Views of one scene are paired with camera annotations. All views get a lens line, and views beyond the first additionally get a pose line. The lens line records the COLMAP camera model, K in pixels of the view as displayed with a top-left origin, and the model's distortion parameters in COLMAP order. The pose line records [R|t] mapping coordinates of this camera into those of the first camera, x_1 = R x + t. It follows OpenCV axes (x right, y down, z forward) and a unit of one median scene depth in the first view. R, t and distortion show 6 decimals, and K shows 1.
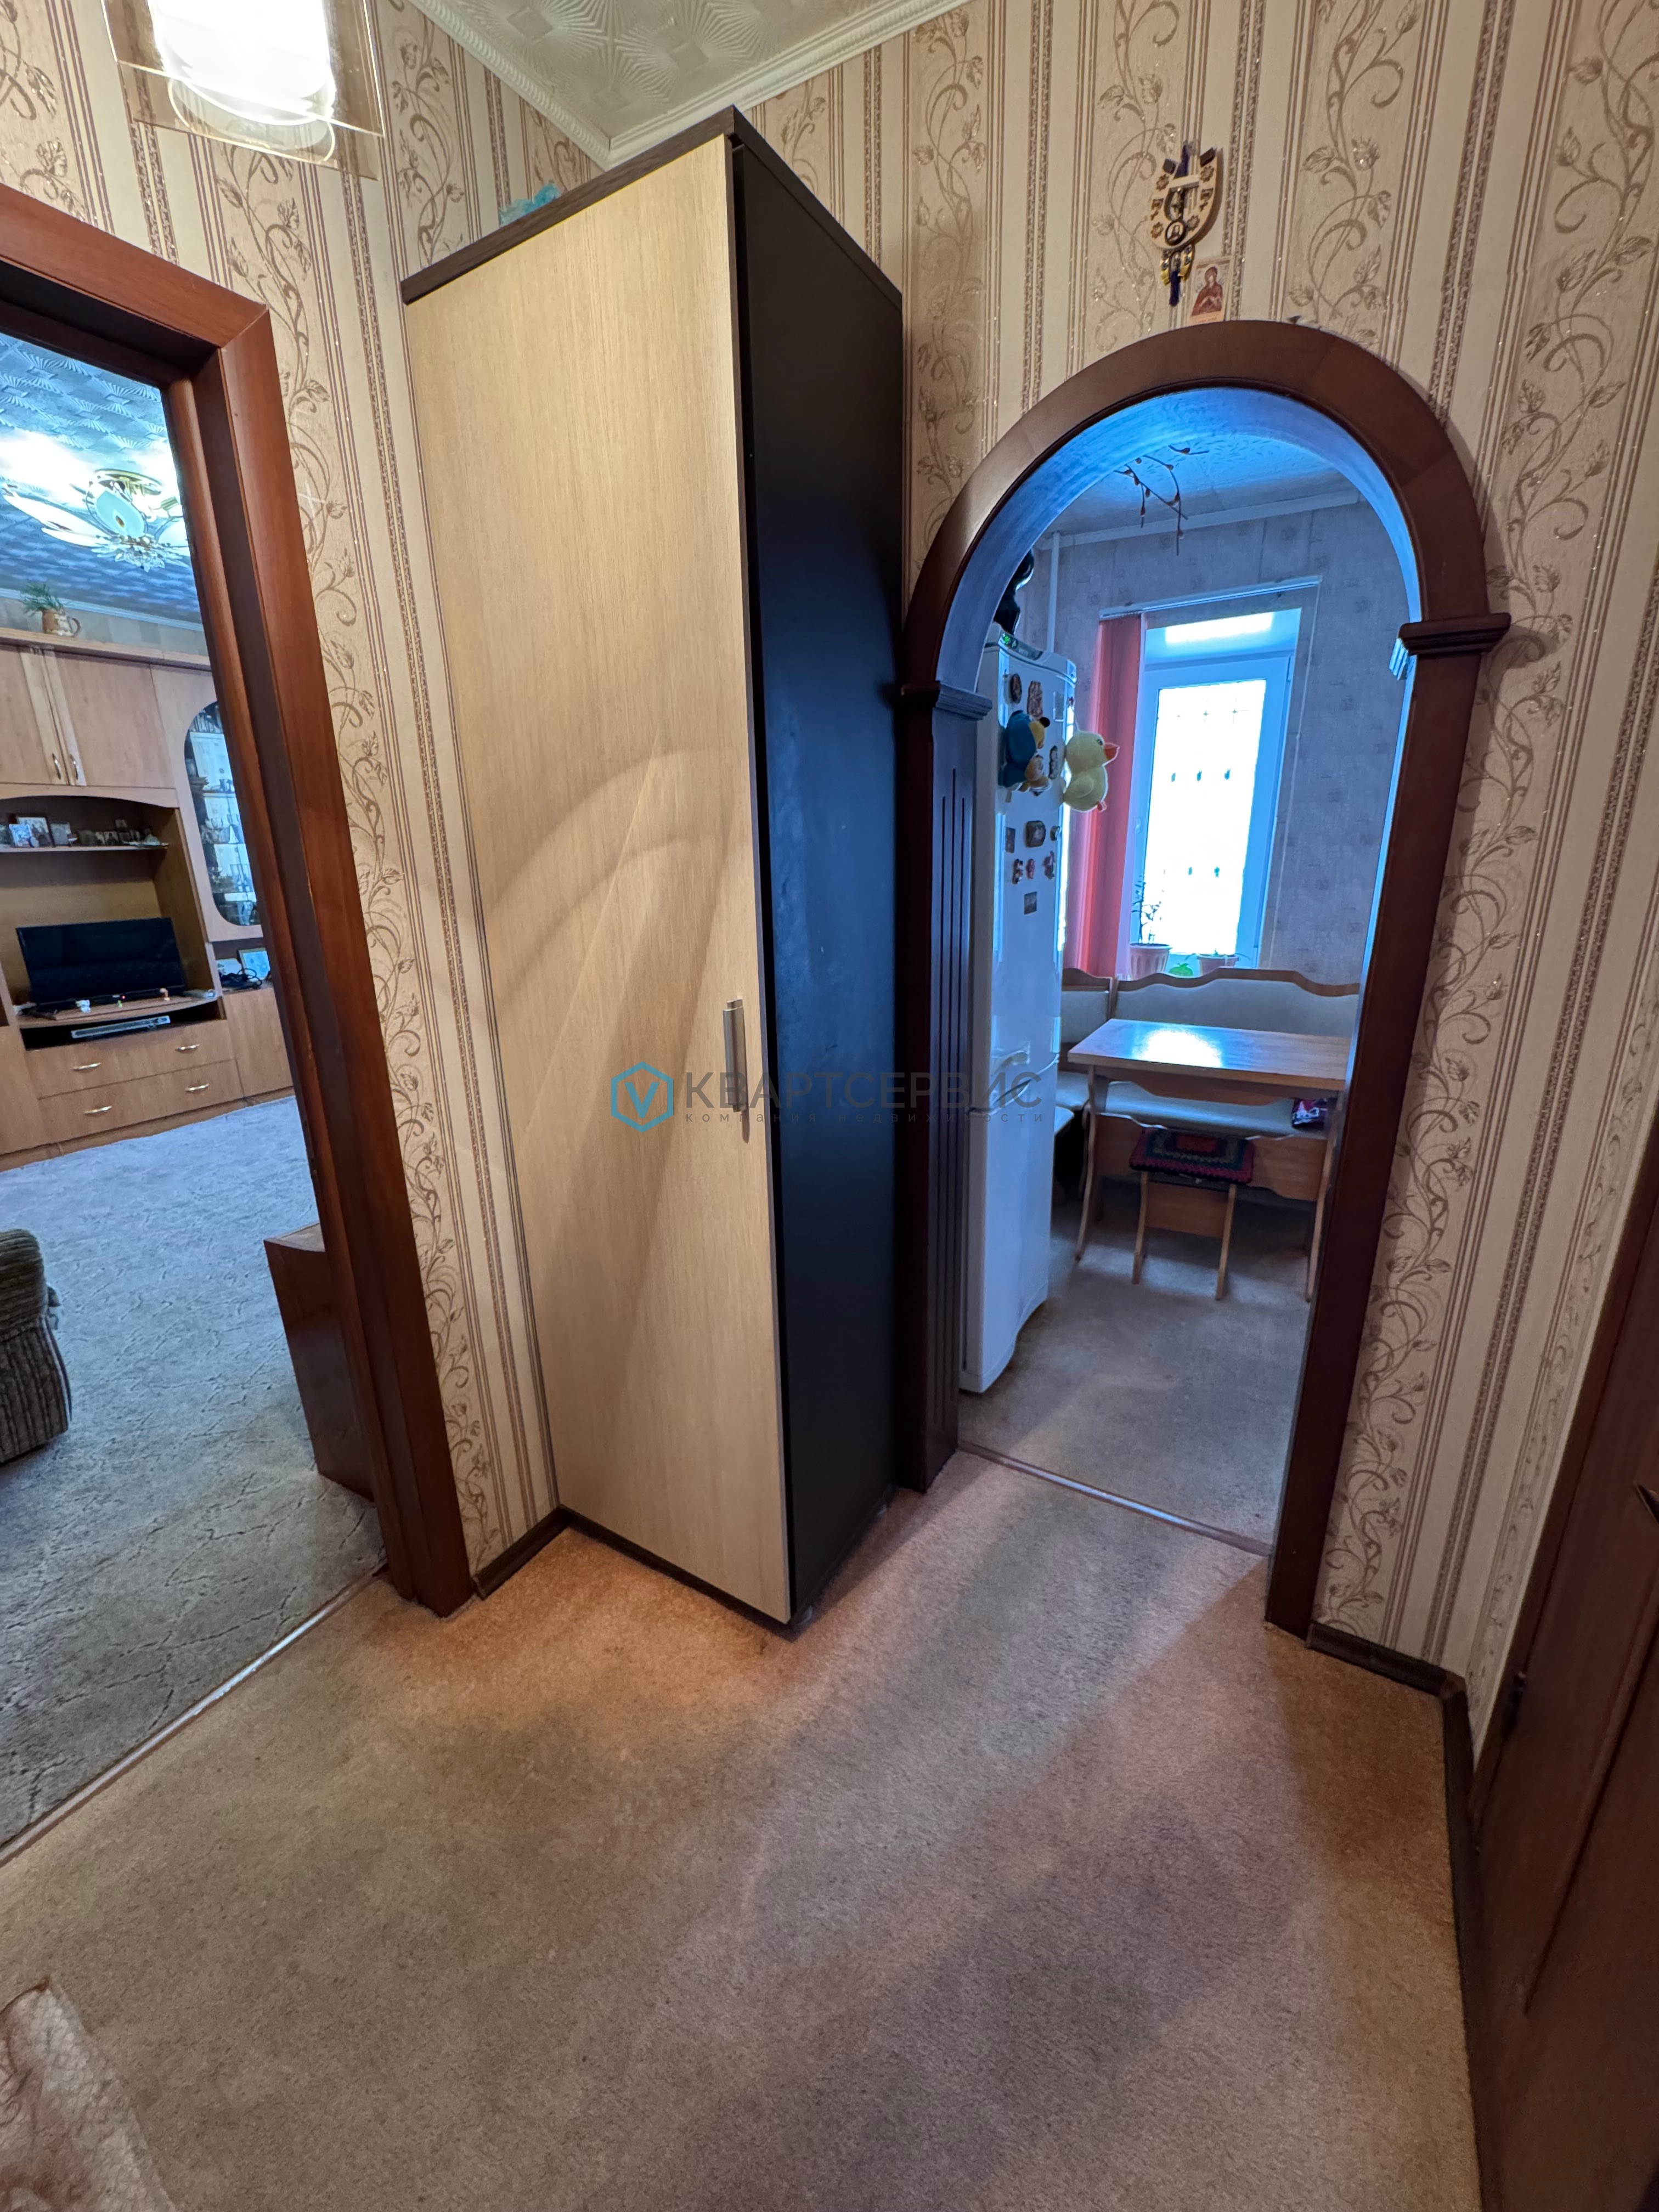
lens RADIAL K [[884.1, 0, 835.7], [0, 884.1, 1106.6], [0, 0, 1]] dist [-0.005554, 0.000848]
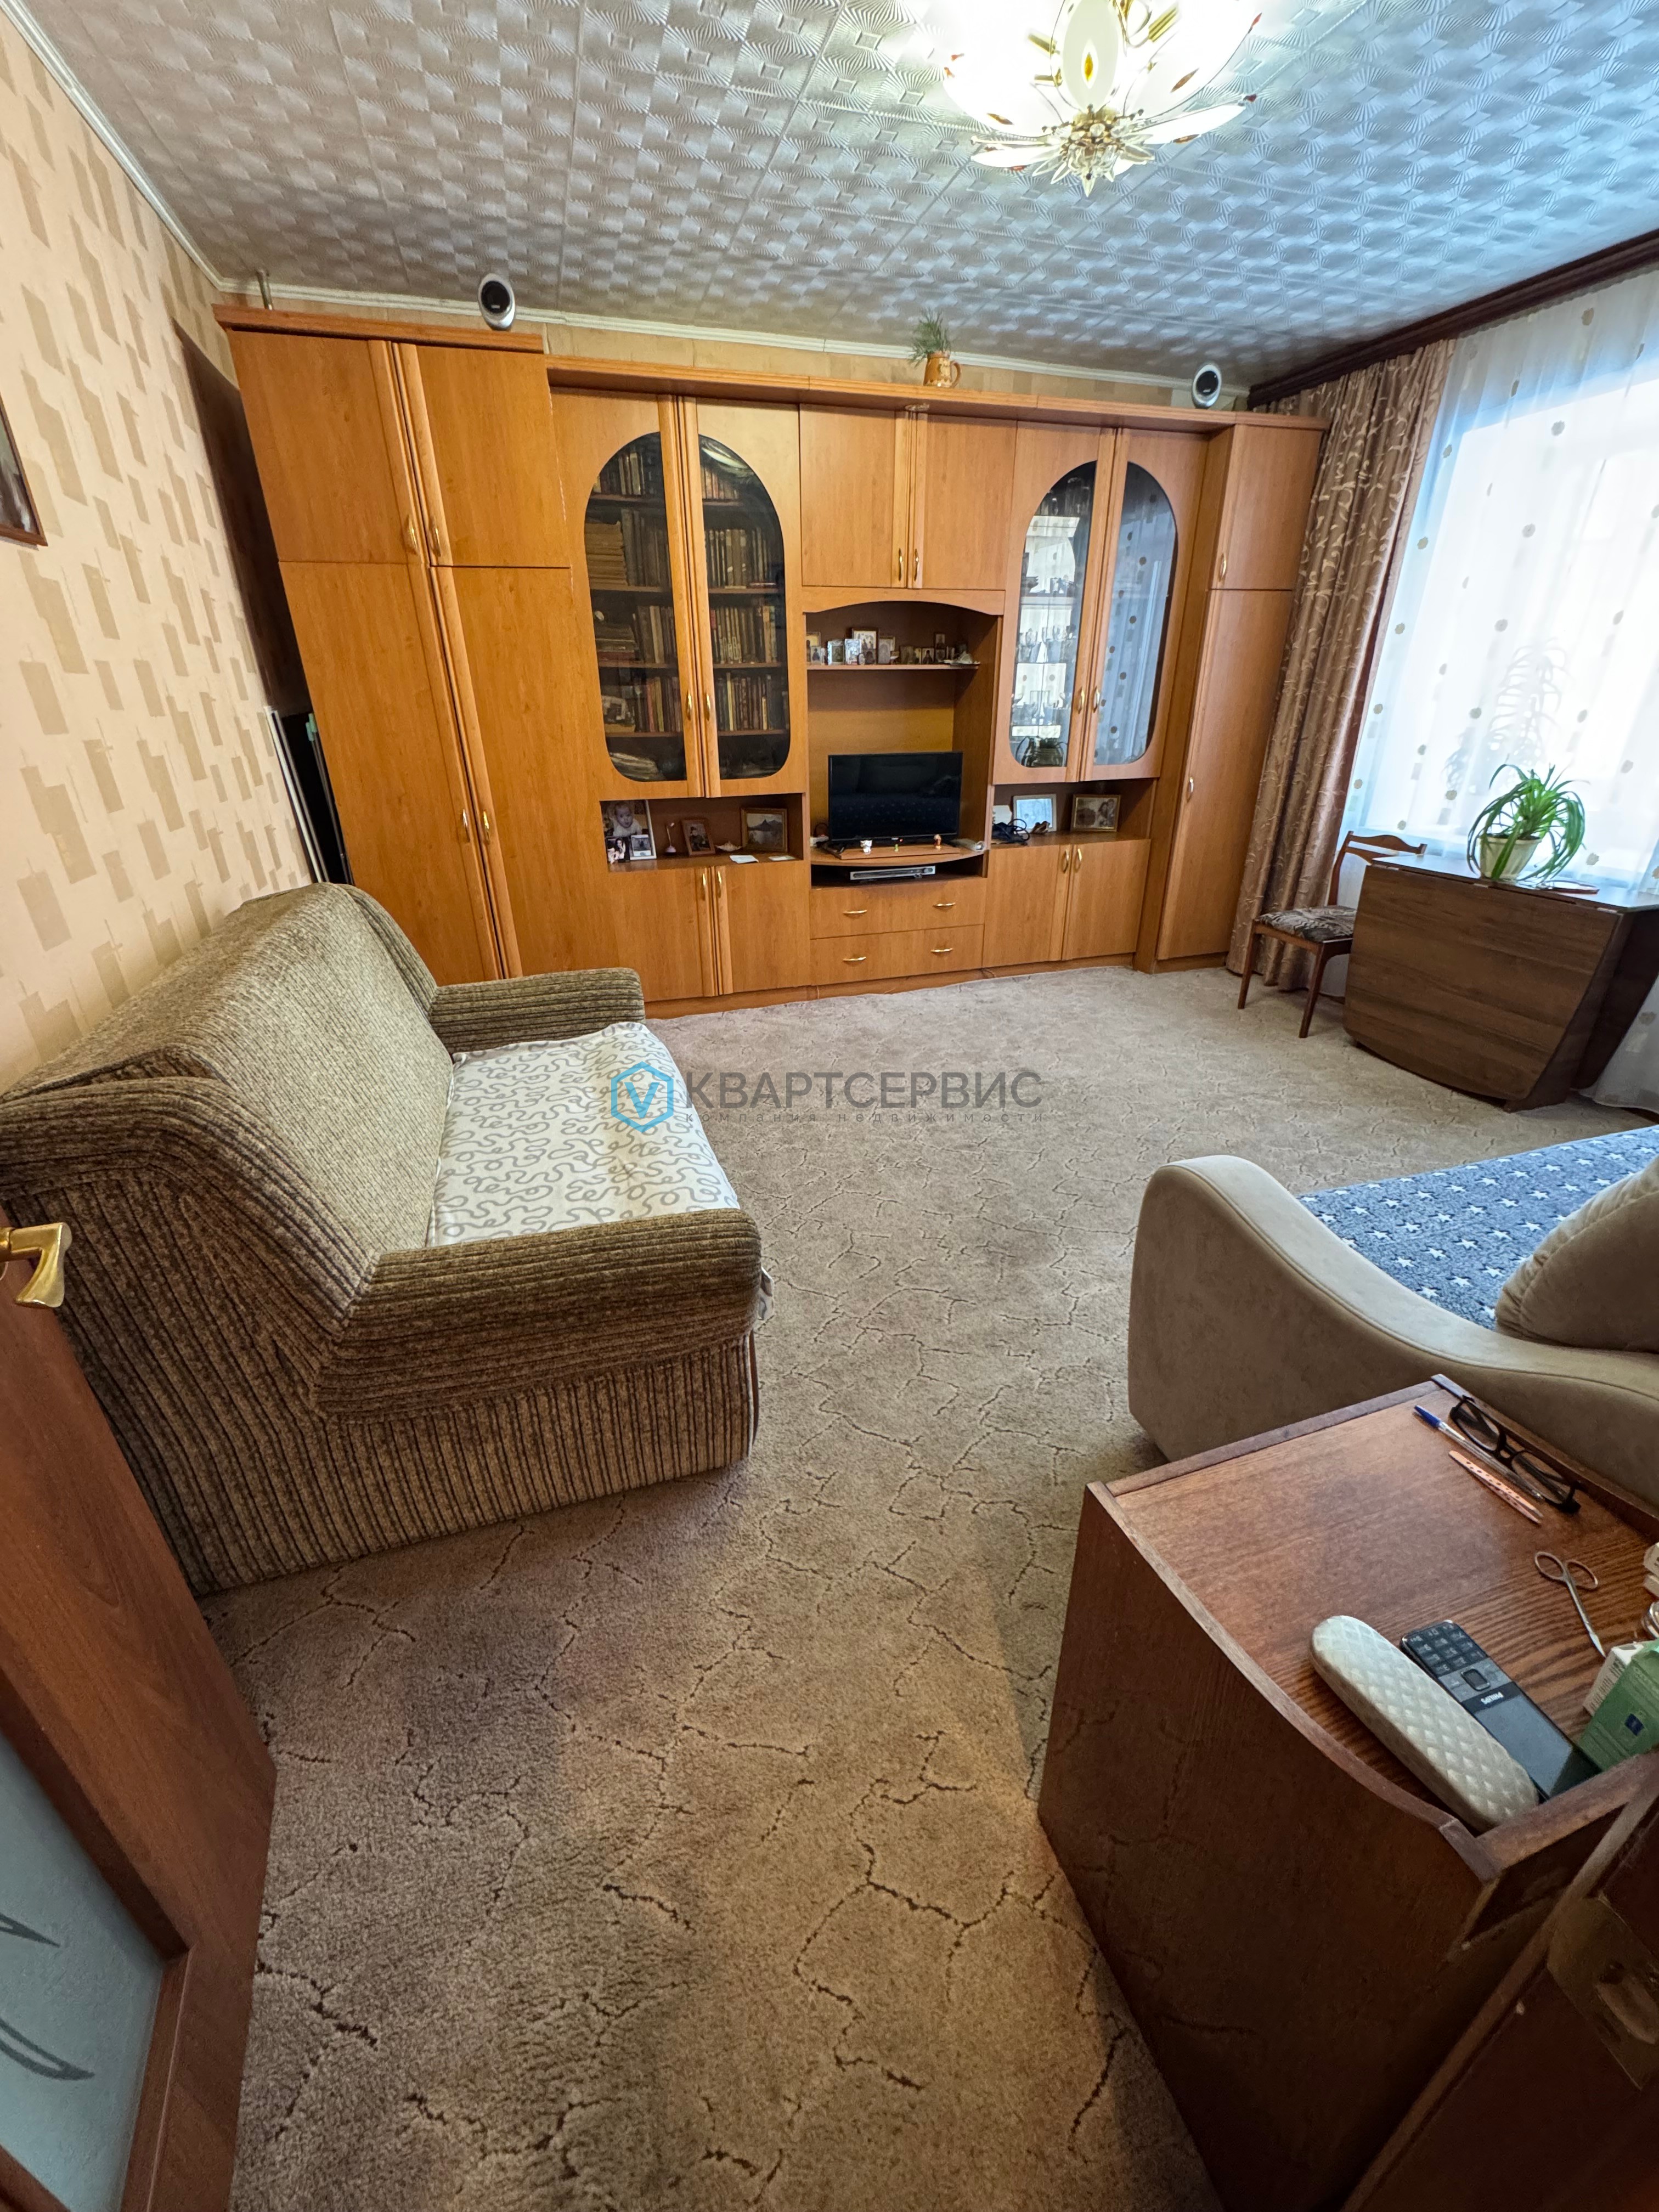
lens RADIAL K [[884.1, 0, 830.2], [0, 884.1, 1108.8], [0, 0, 1]] dist [-0.005554, 0.000848]
pose [[0.737729, 0.297835, -0.605847, -0.232653], [-0.199000, 0.953486, 0.226415, -0.053479], [0.645100, -0.046469, 0.762684, 0.249255]]
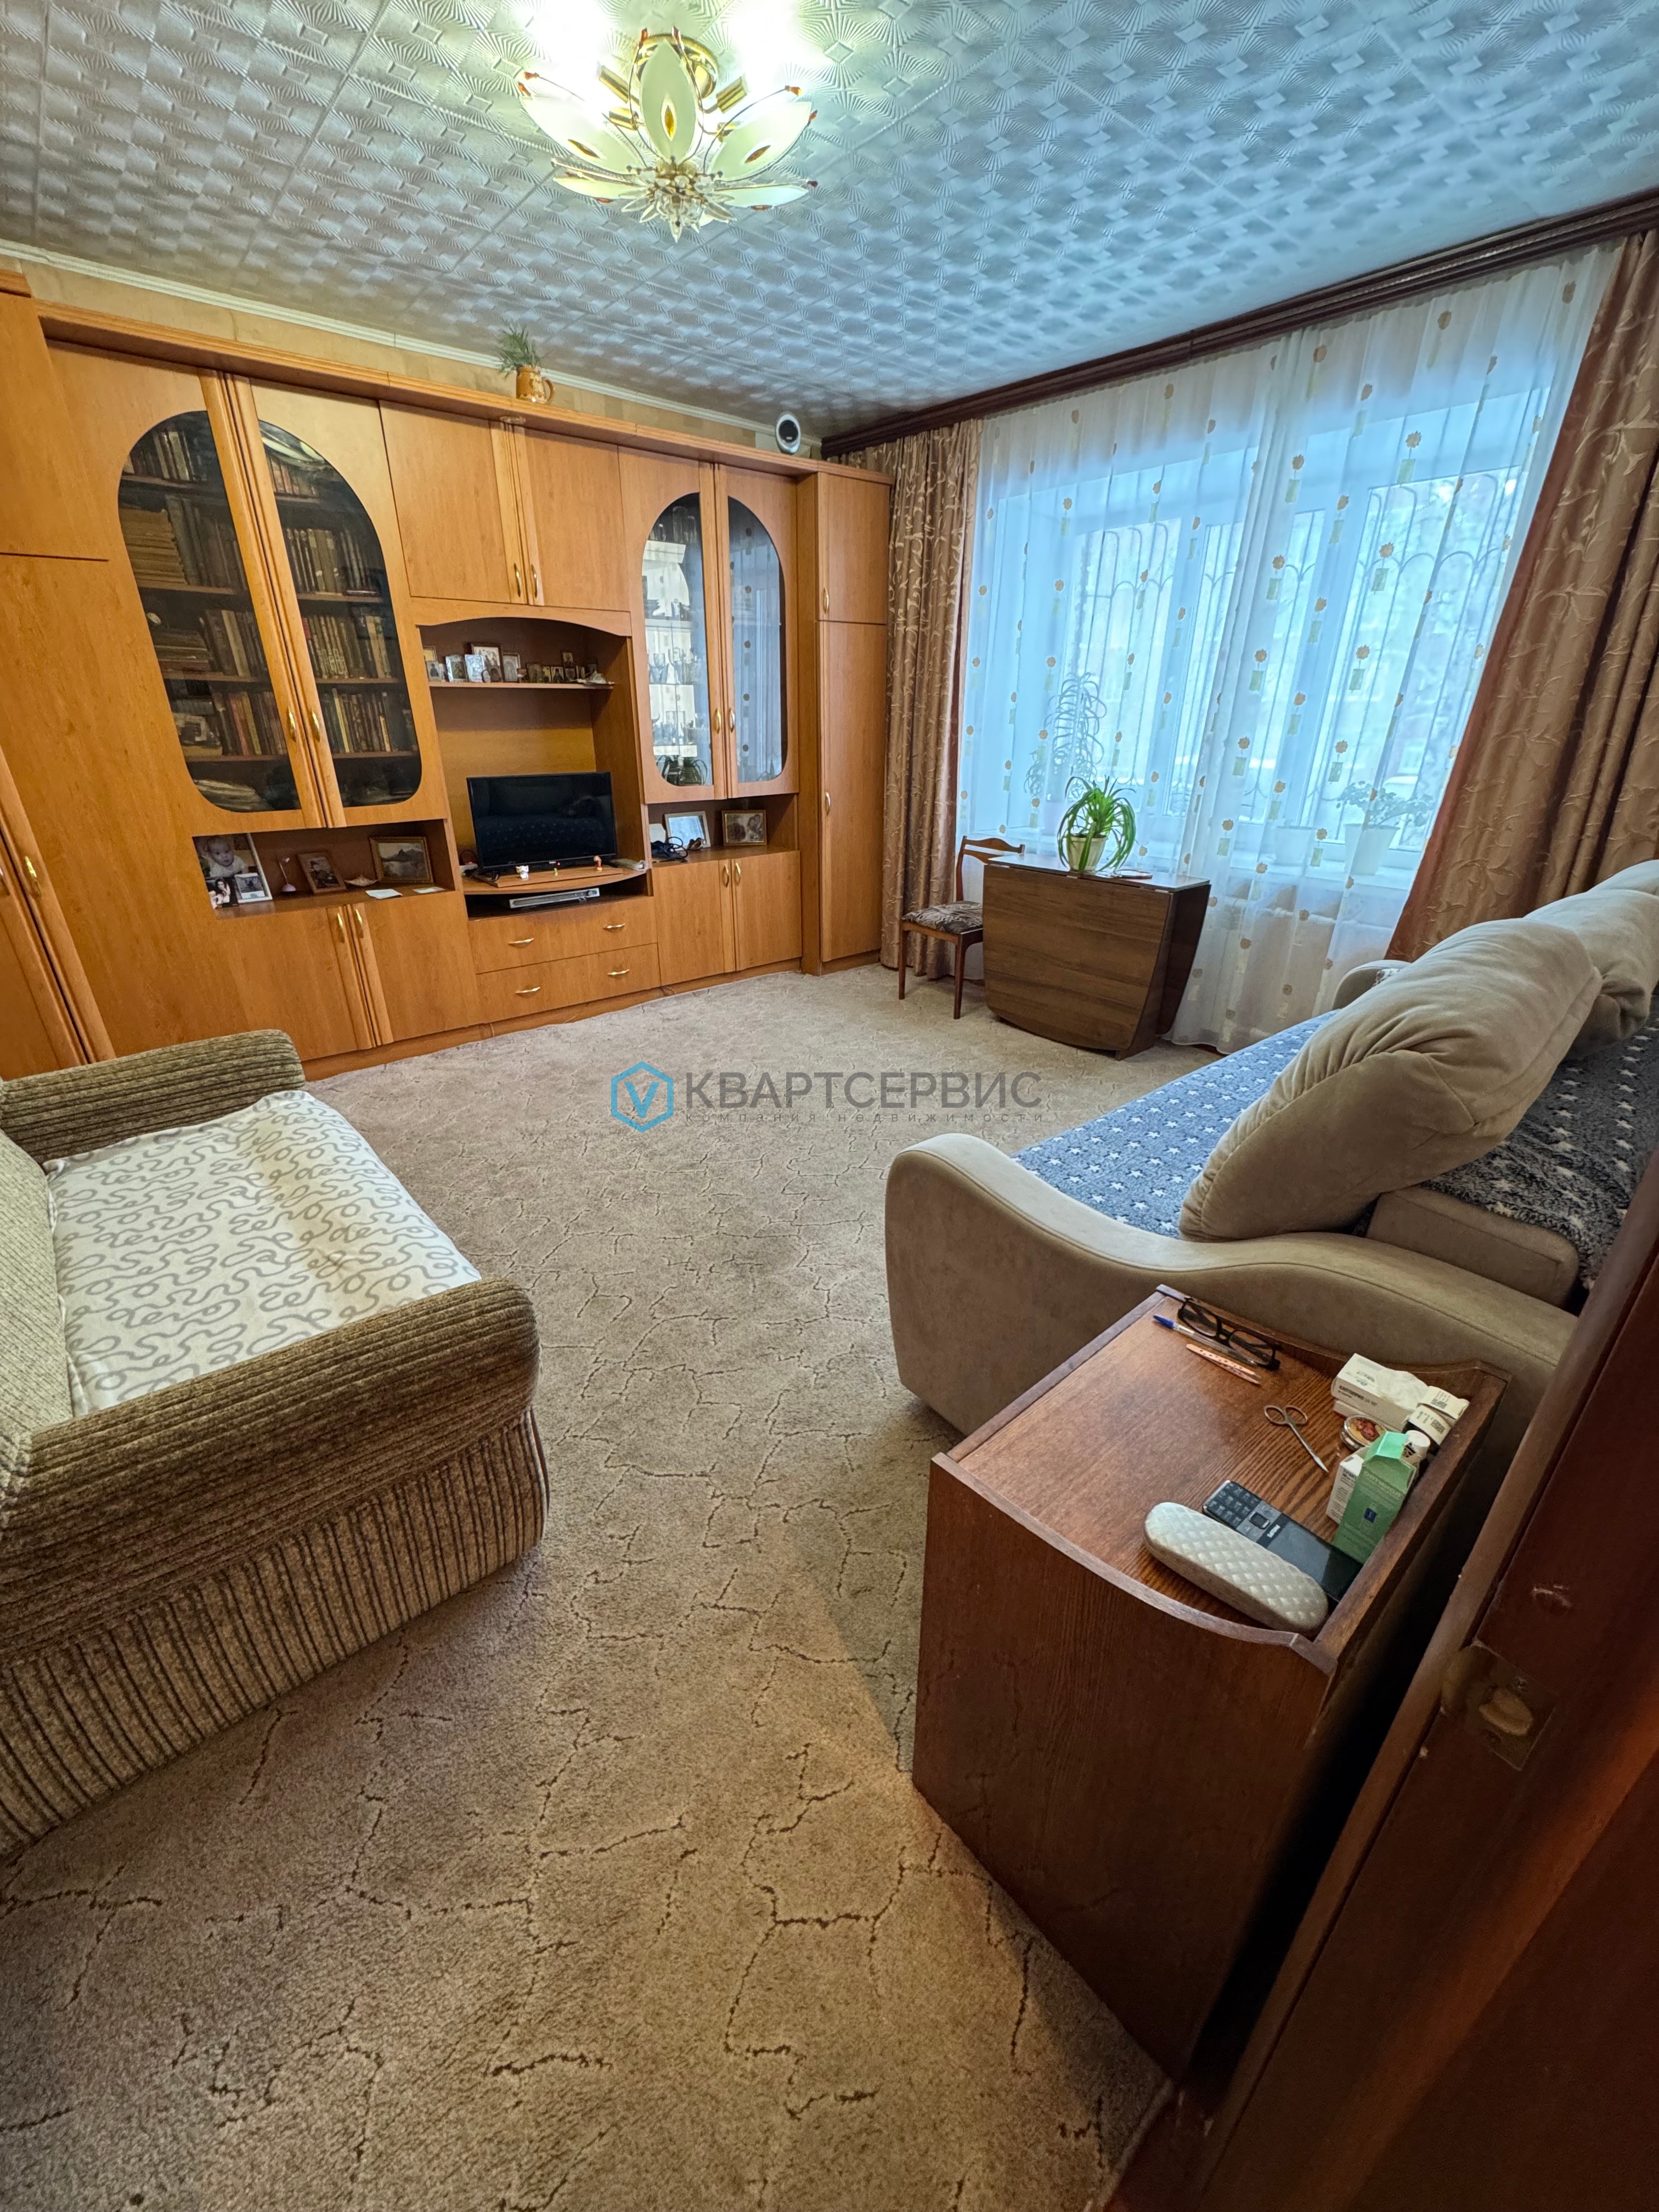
lens RADIAL K [[884.1, 0, 833.8], [0, 884.1, 1107.9], [0, 0, 1]] dist [-0.005554, 0.000848]
pose [[0.942346, 0.156035, -0.296036, -0.259052], [-0.114973, 0.981751, 0.151480, -0.051913], [0.314270, -0.108710, 0.943089, 0.234394]]
